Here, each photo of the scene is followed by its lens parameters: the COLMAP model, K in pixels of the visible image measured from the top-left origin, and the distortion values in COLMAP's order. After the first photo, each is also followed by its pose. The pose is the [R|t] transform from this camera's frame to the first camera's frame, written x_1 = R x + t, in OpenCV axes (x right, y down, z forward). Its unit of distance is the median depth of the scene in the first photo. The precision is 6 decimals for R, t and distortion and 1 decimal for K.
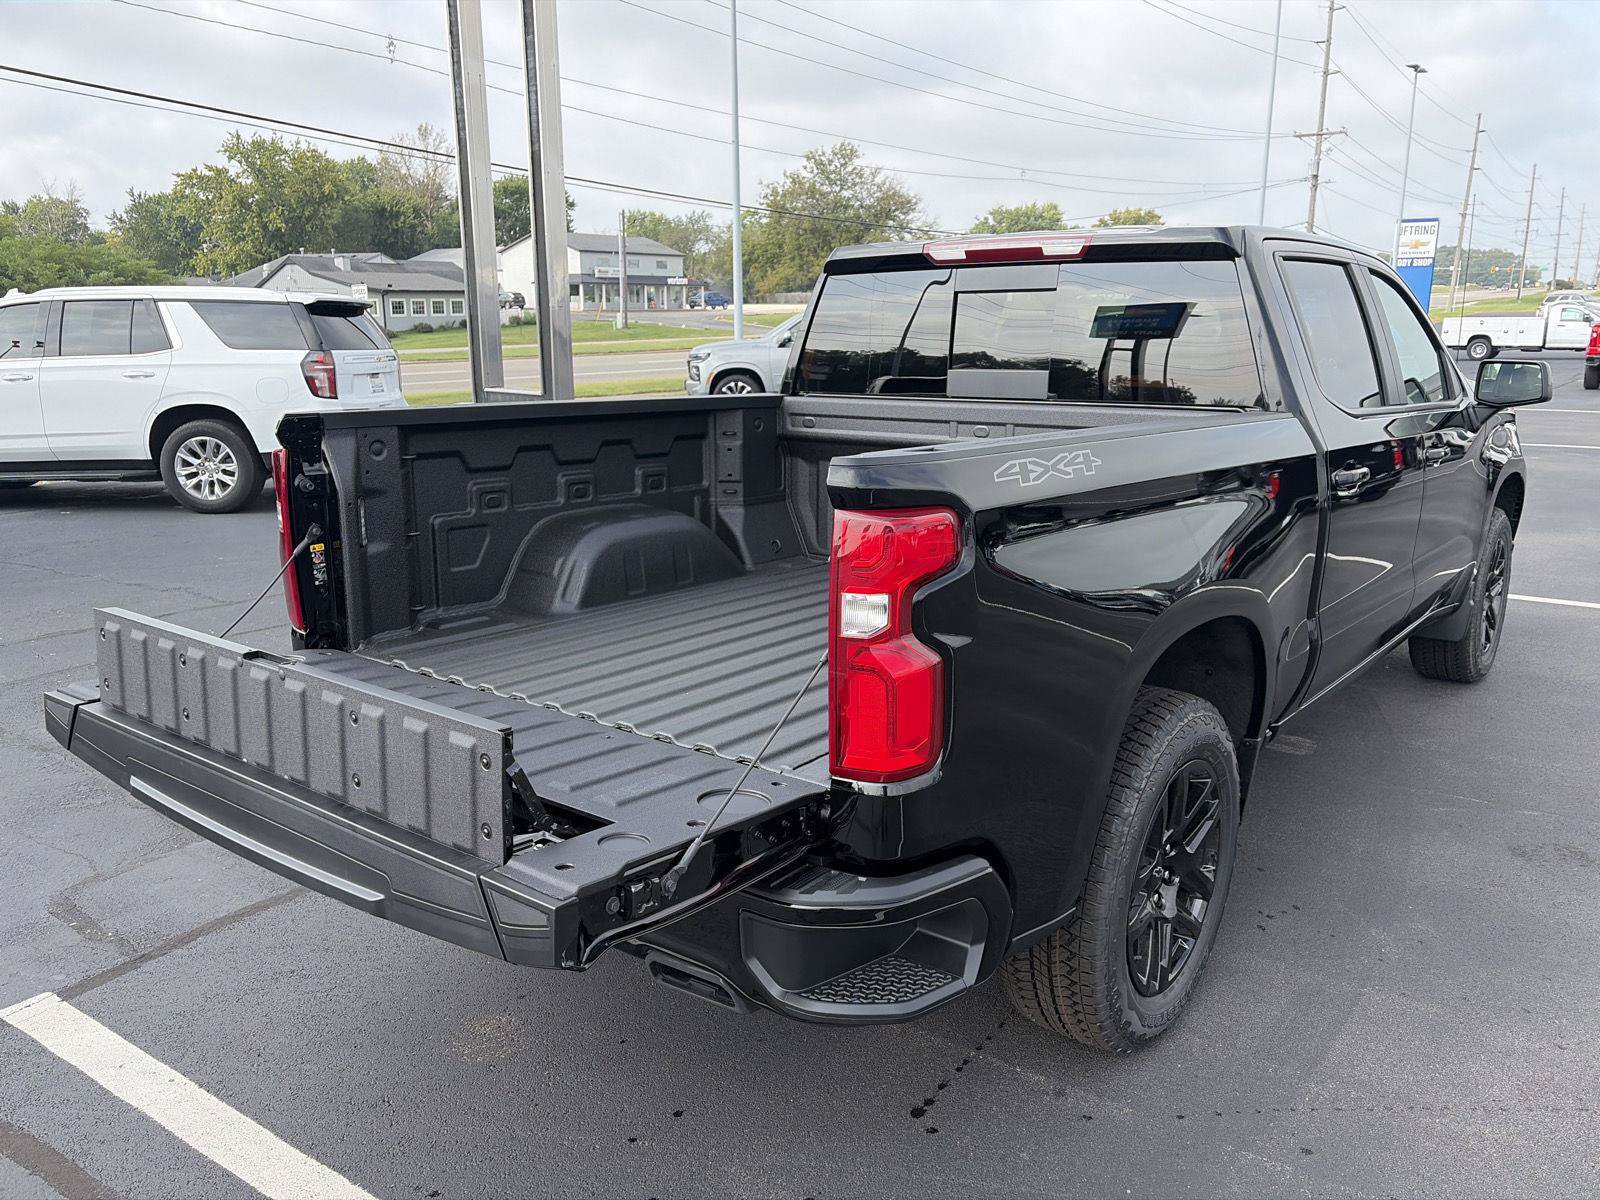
lens RADIAL K [[1208.6, 0, 813.4], [0, 1208.6, 608.3], [0, 0, 1]] dist [0.060665, -0.067248]
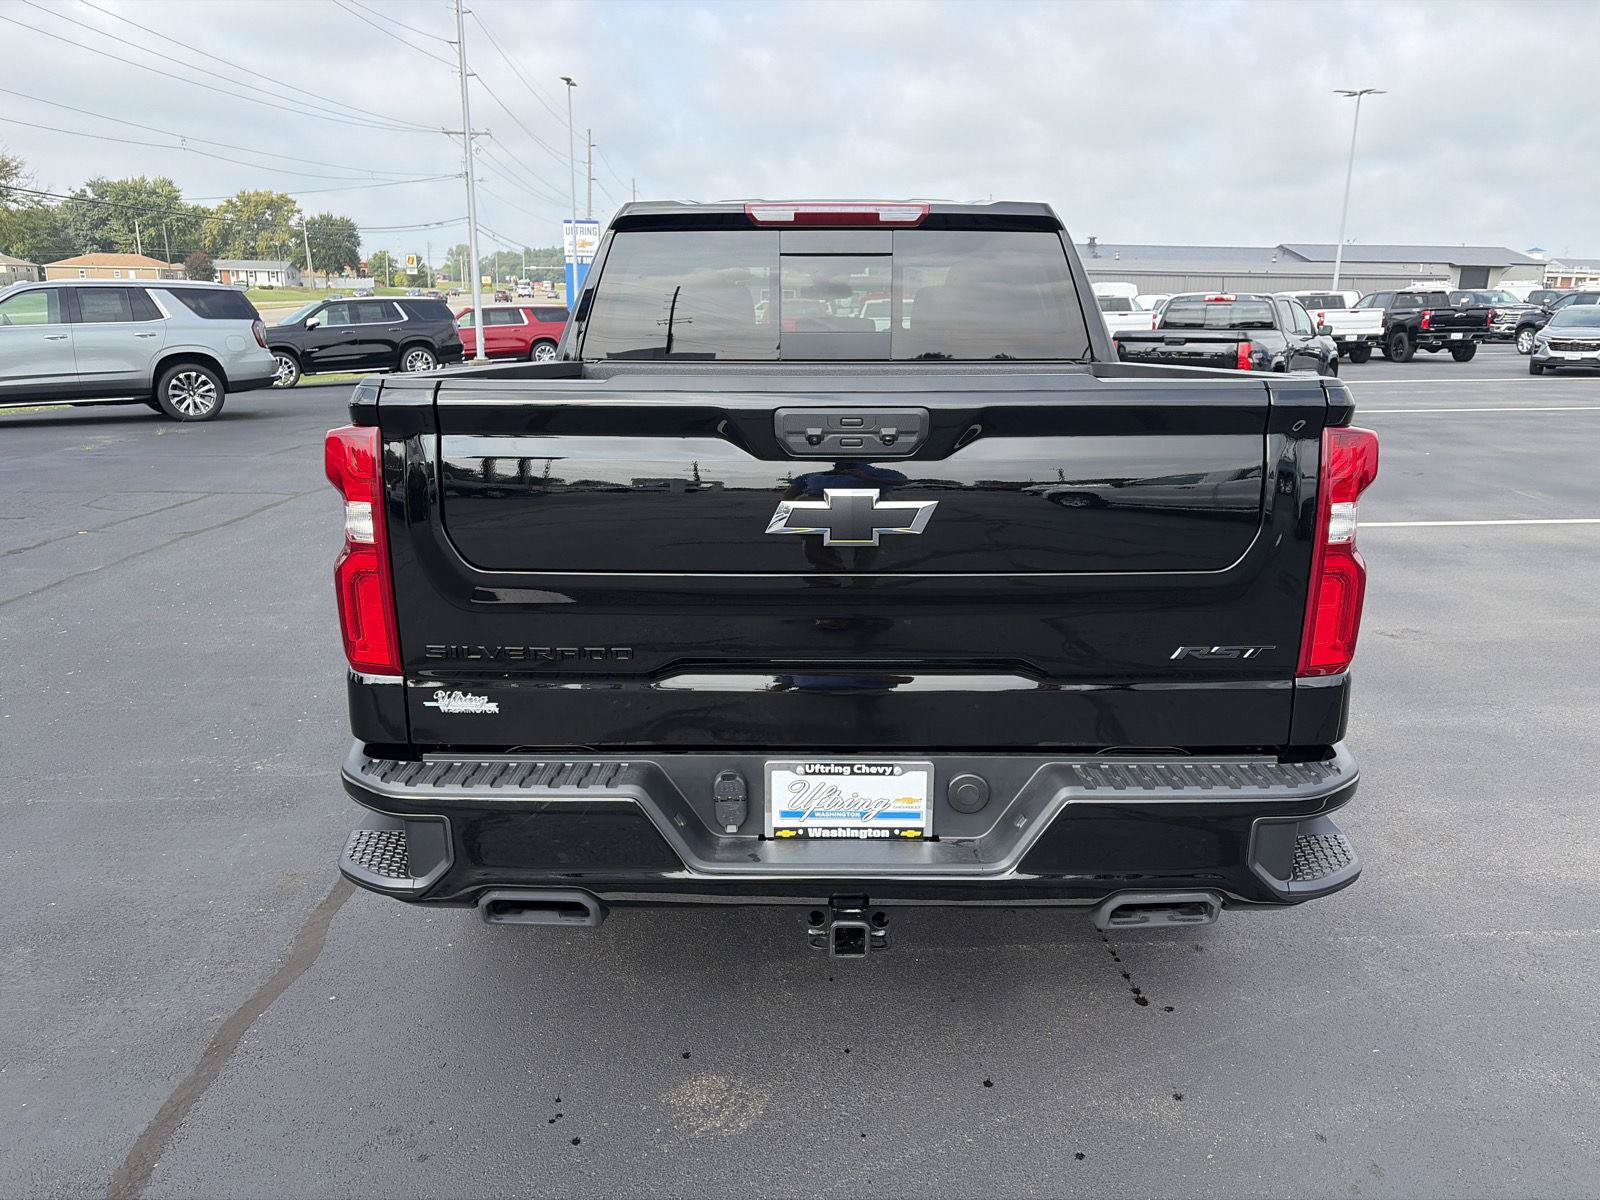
lens RADIAL K [[1208.6, 0, 814.3], [0, 1208.6, 604.6], [0, 0, 1]] dist [0.060665, -0.067248]
pose [[0.788931, -0.135993, 0.599244, -0.501091], [0.134210, 0.989793, 0.047931, -0.018440], [-0.599646, 0.042610, 0.799131, 0.195396]]
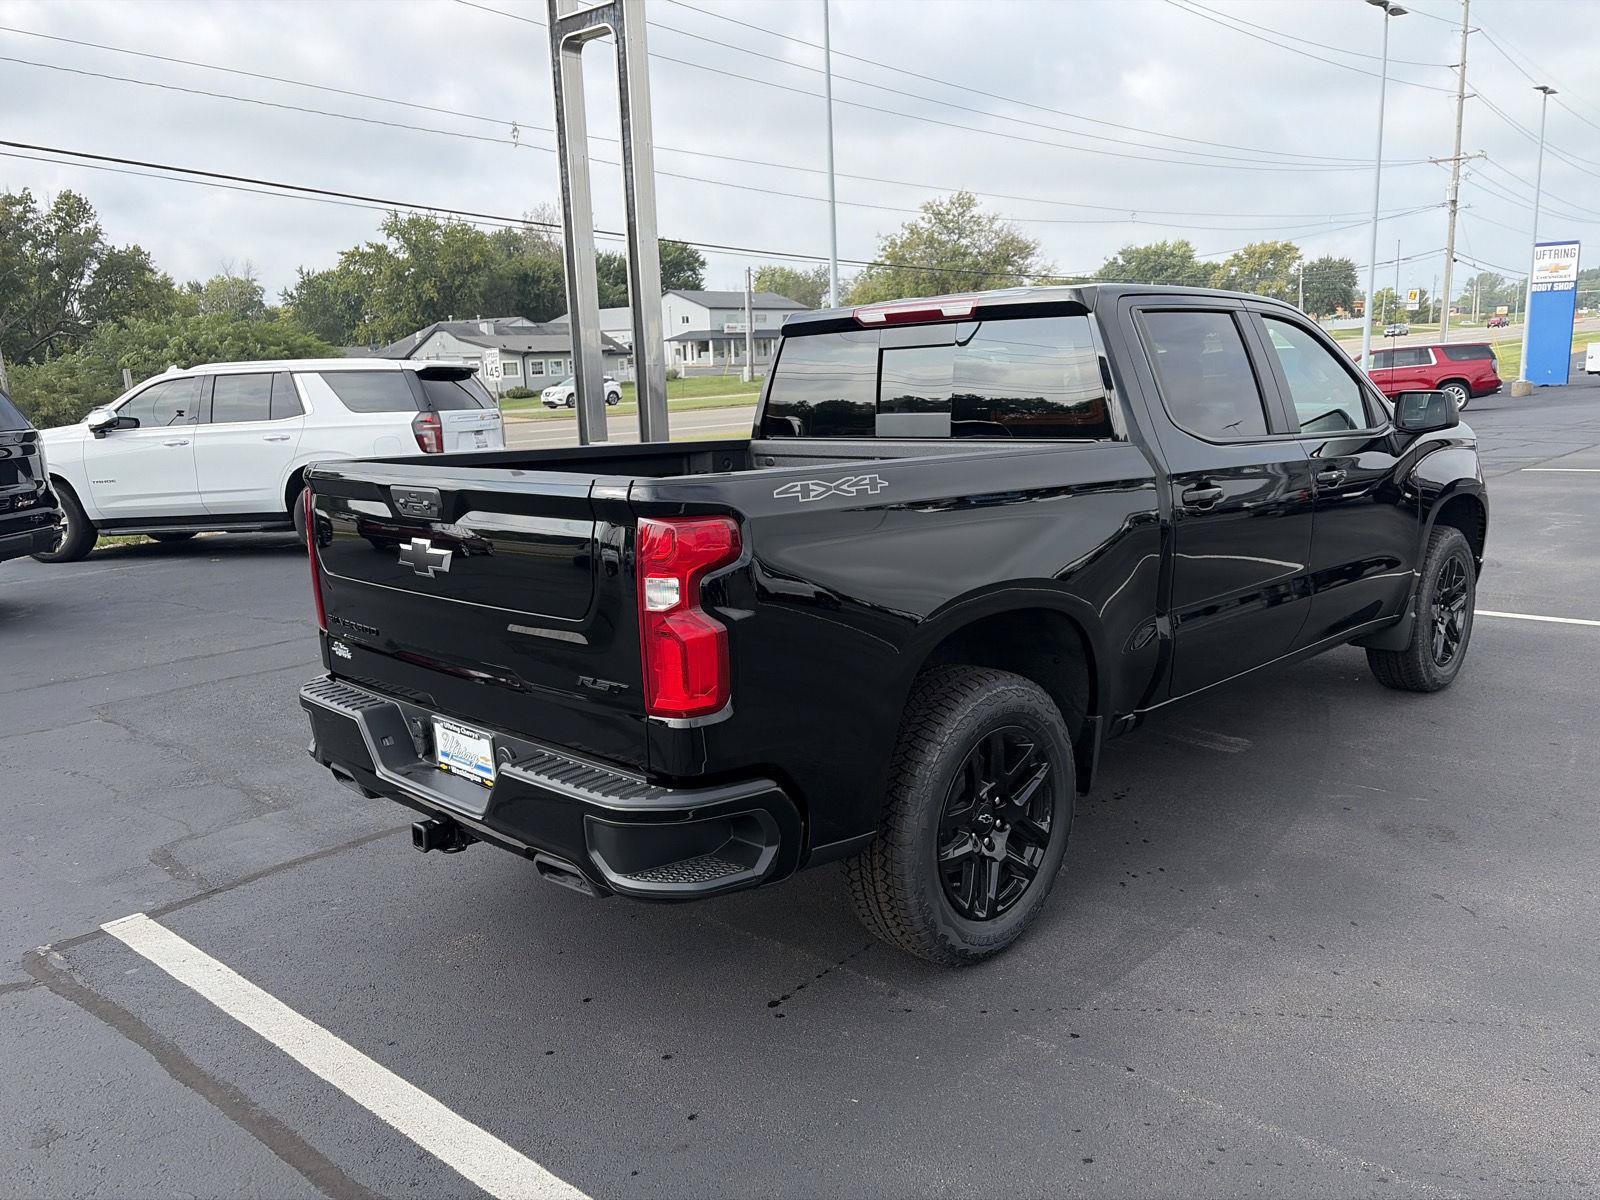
lens RADIAL K [[1208.6, 0, 807.5], [0, 1208.6, 611.7], [0, 0, 1]] dist [0.060665, -0.067248]
pose [[0.993404, -0.009972, -0.114234, 0.179184], [0.005958, 0.999355, -0.035425, 0.036871], [0.114513, 0.034511, 0.992822, -0.169386]]
